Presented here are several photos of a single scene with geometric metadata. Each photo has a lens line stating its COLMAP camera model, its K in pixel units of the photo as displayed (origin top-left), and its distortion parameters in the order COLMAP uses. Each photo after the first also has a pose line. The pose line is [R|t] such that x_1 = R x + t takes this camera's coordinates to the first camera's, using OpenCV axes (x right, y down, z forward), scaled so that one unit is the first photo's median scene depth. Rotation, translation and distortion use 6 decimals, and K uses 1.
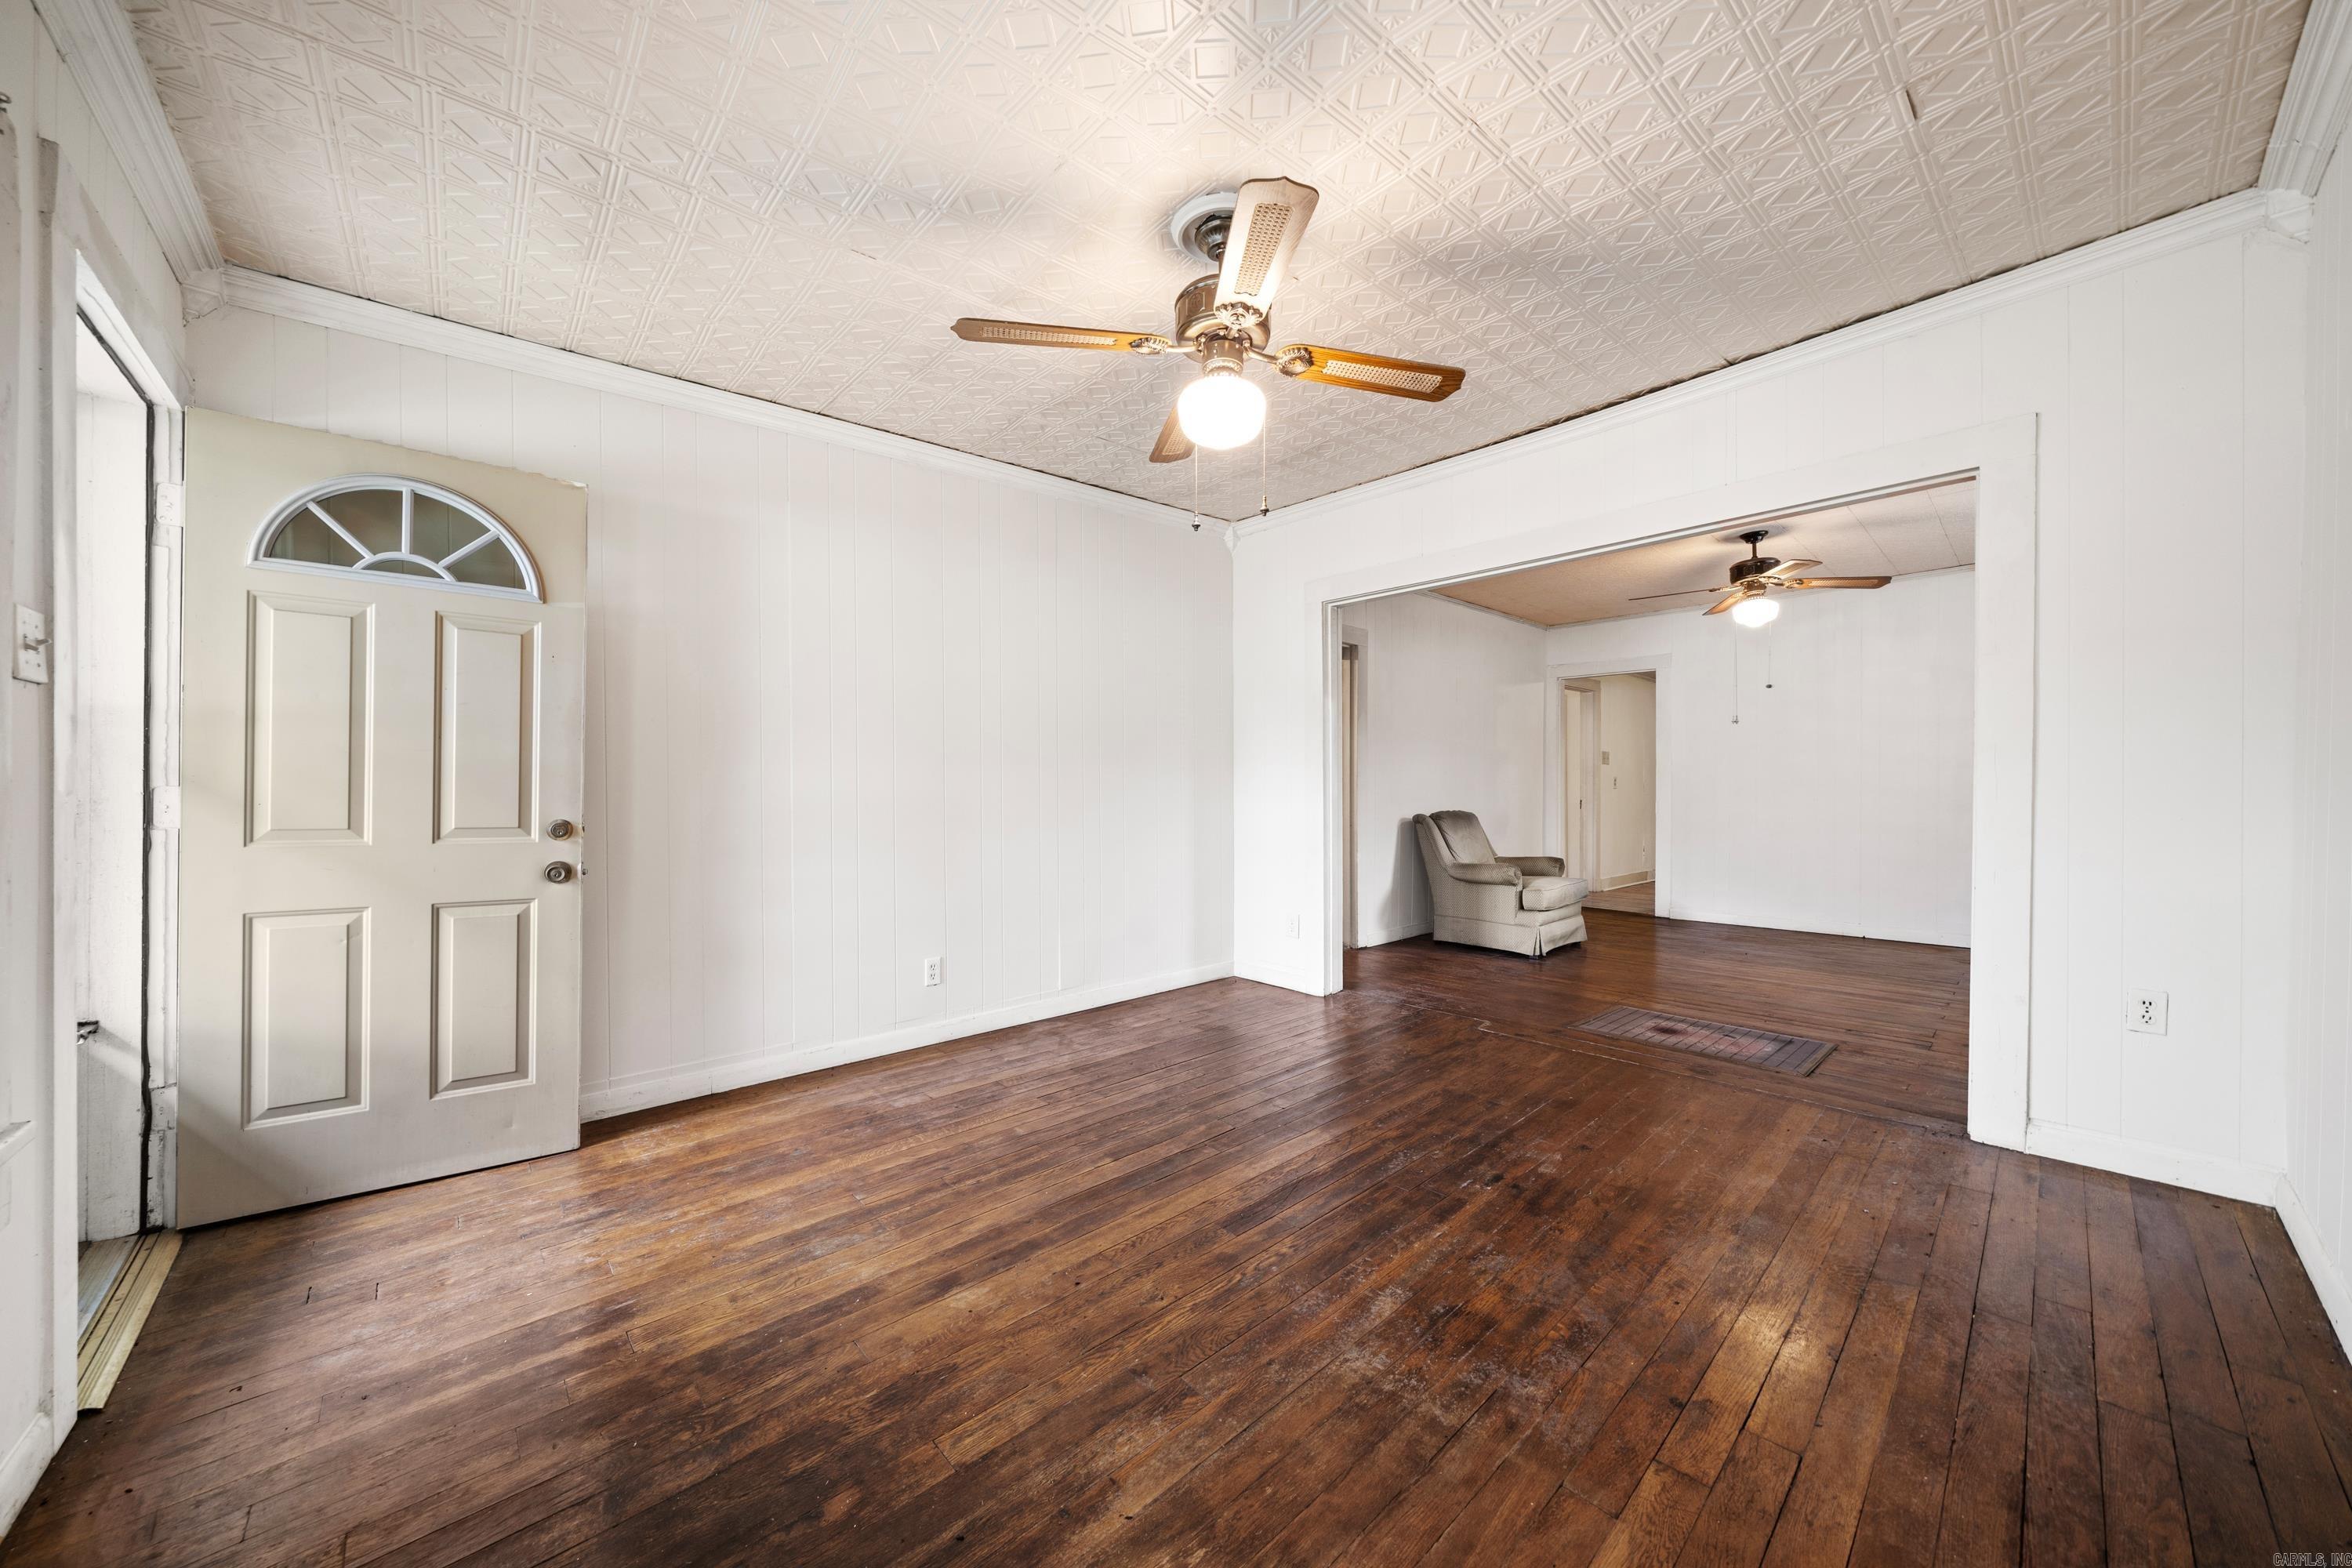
lens RADIAL K [[816.4, 0, 1178.2], [0, 816.4, 791.2], [0, 0, 1]] dist [-0.005712, -0.000104]
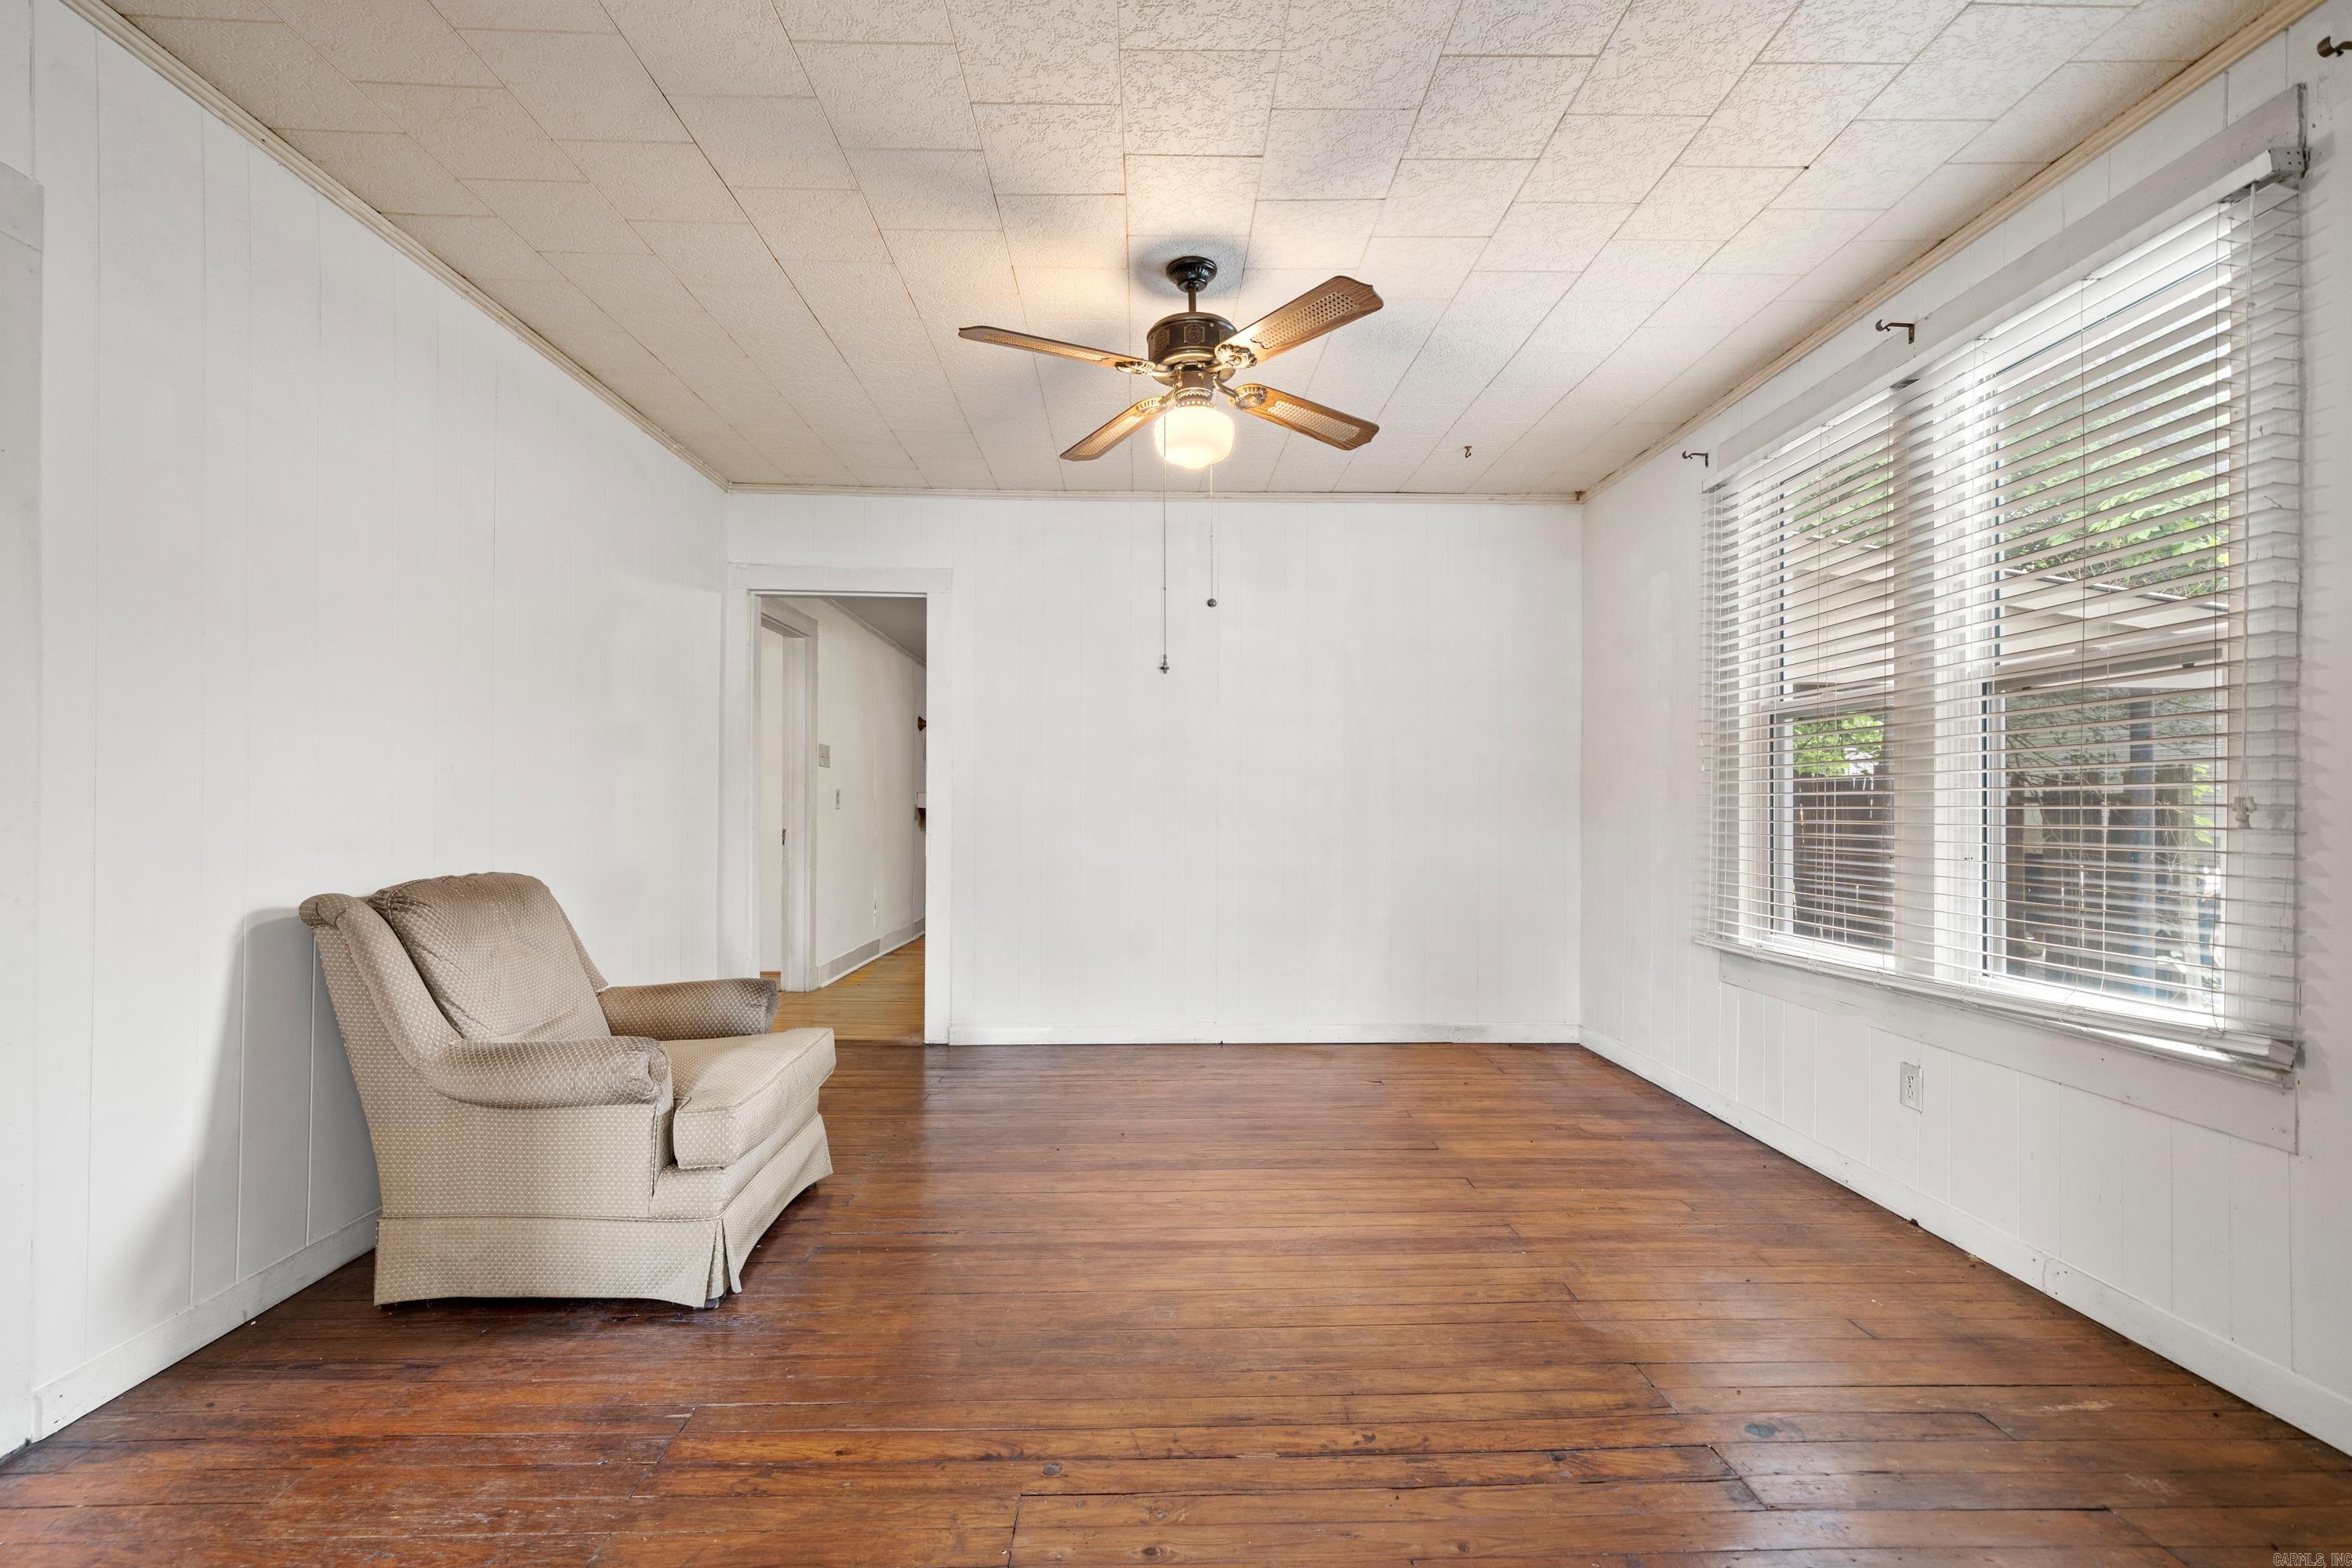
lens RADIAL K [[1005.9, 0, 1166.1], [0, 1005.9, 815.2], [0, 0, 1]] dist [0.001085, 0.000144]
pose [[0.658592, 0.001947, 0.752498, 0.267298], [-0.007114, 0.999968, 0.003639, -0.006164], [-0.752467, -0.007750, 0.658584, 0.629979]]
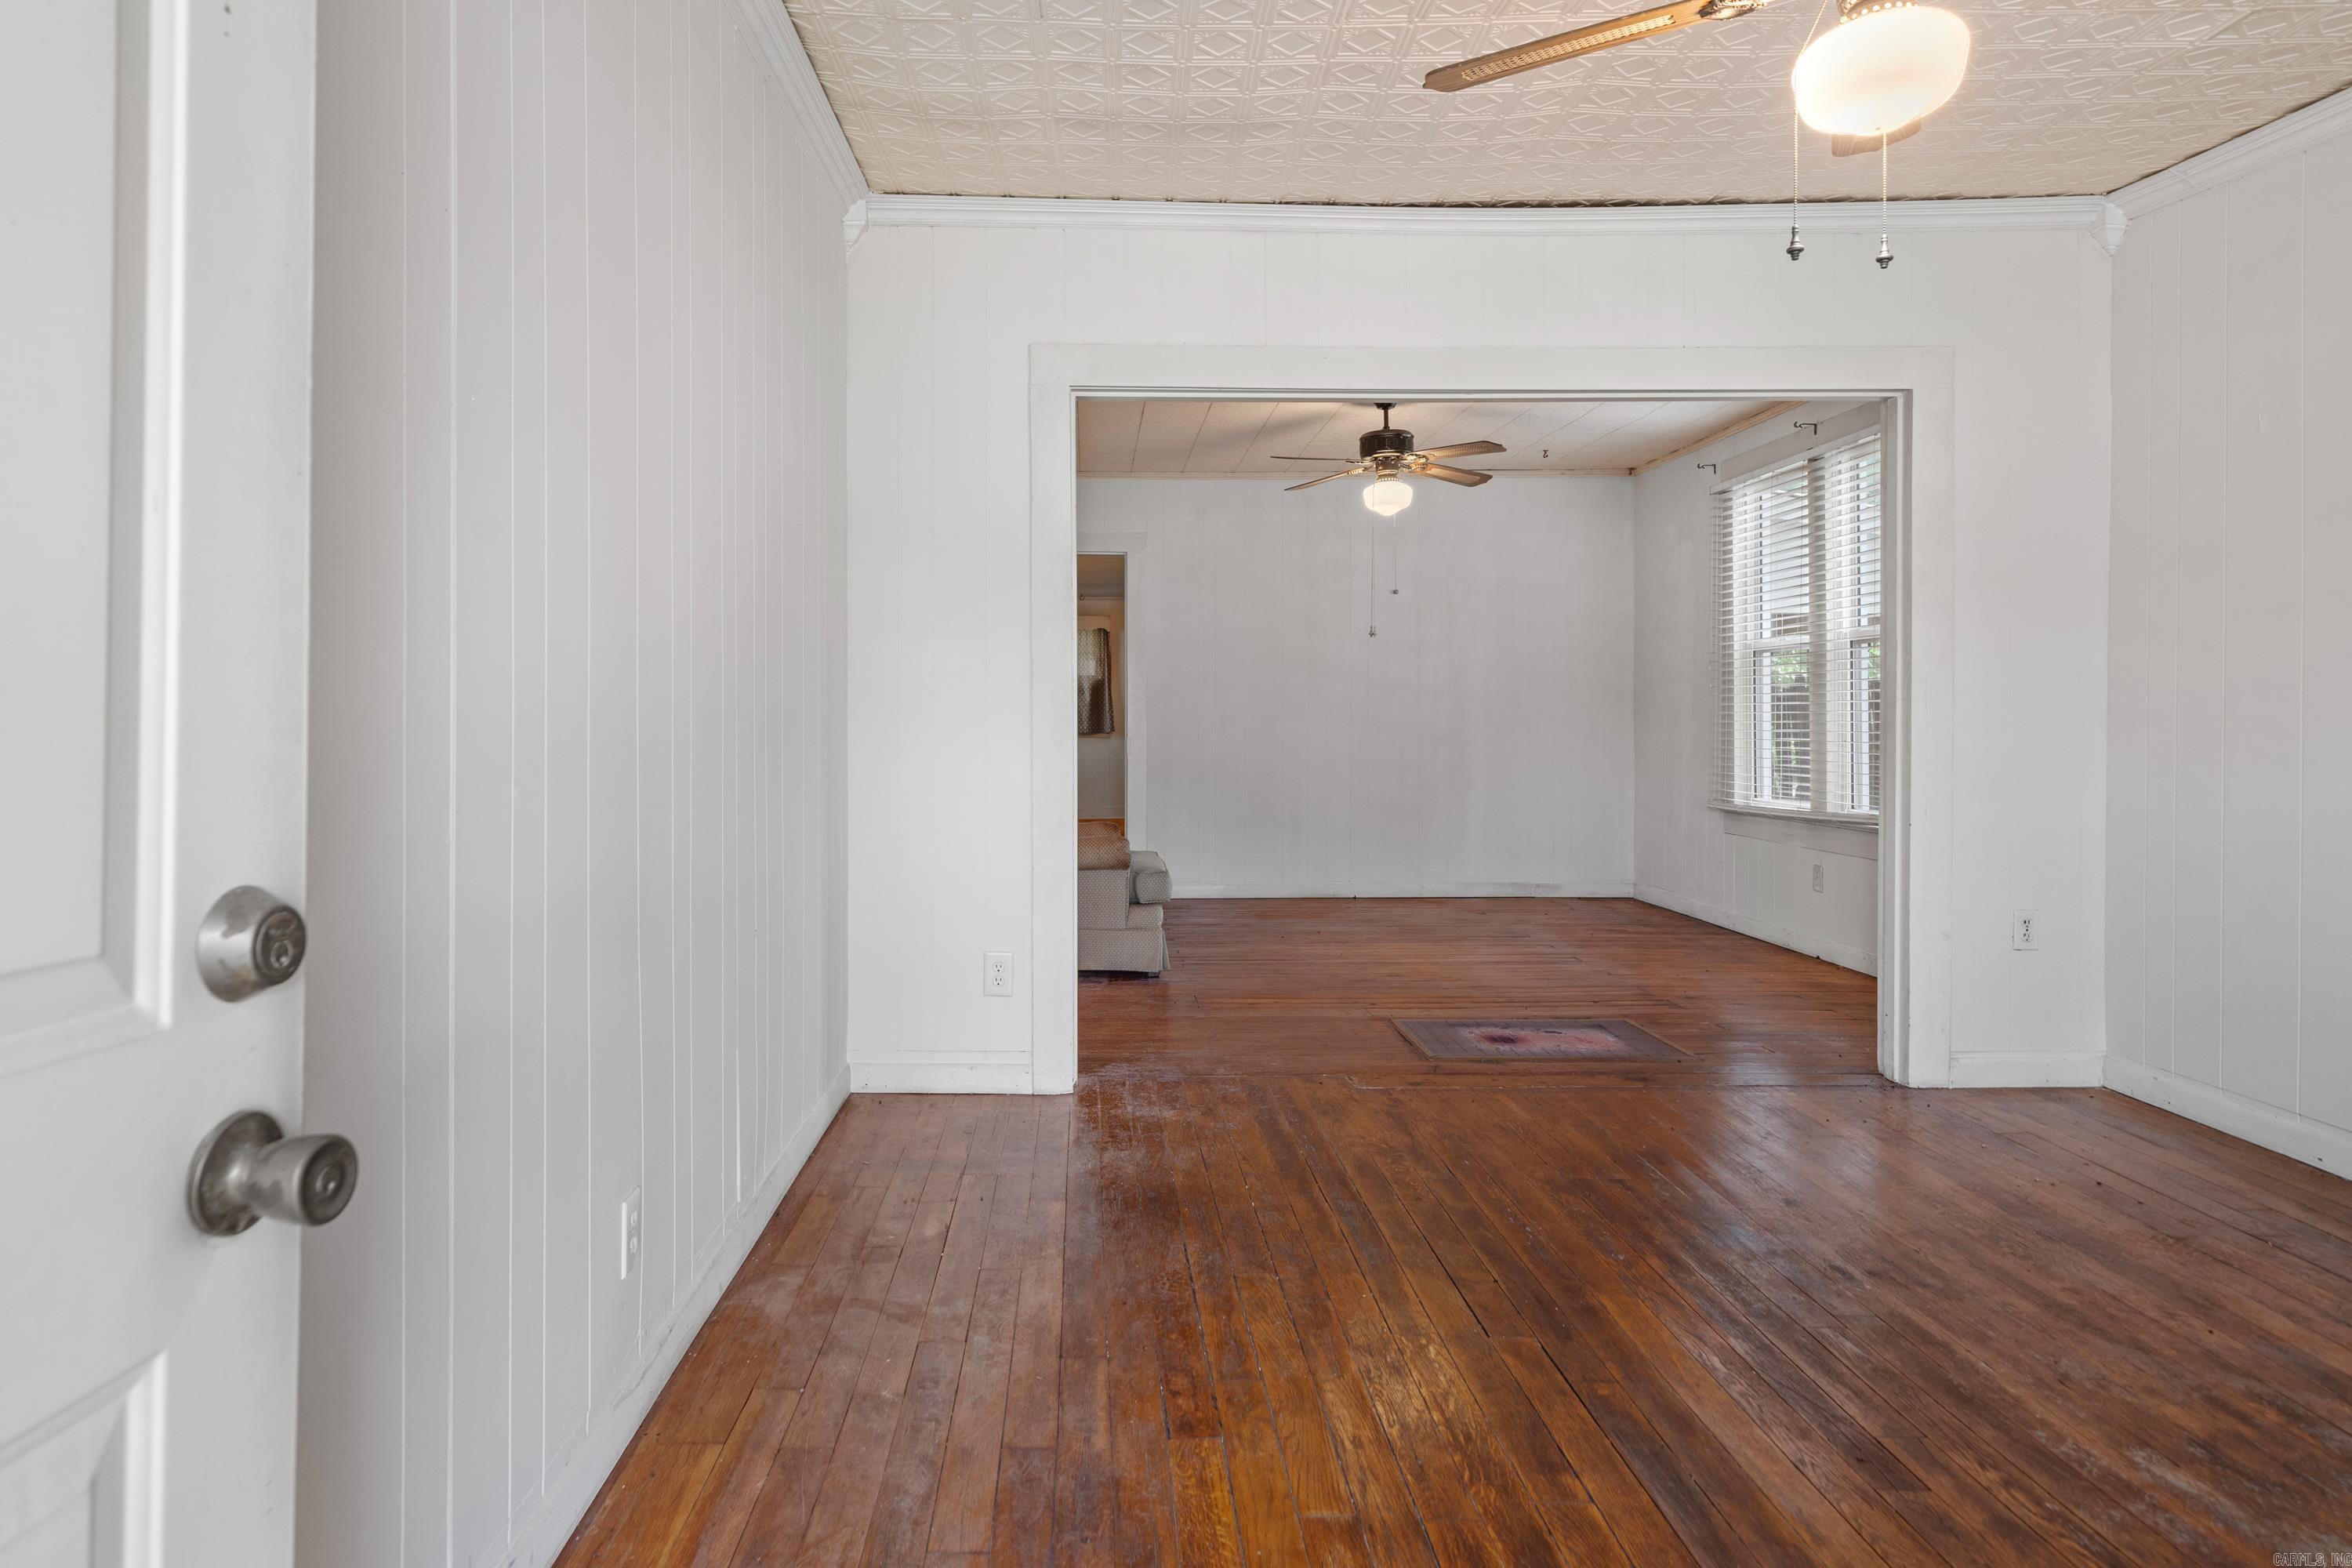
lens RADIAL K [[1327.4, 0, 1099.8], [0, 1327.4, 730.0], [0, 0, 1]] dist [0.004060, 0.001209]
pose [[0.675012, -0.004503, 0.737793, -0.430754], [0.001314, 0.999987, 0.004902, -0.001368], [-0.737806, -0.002339, 0.675009, 0.333253]]
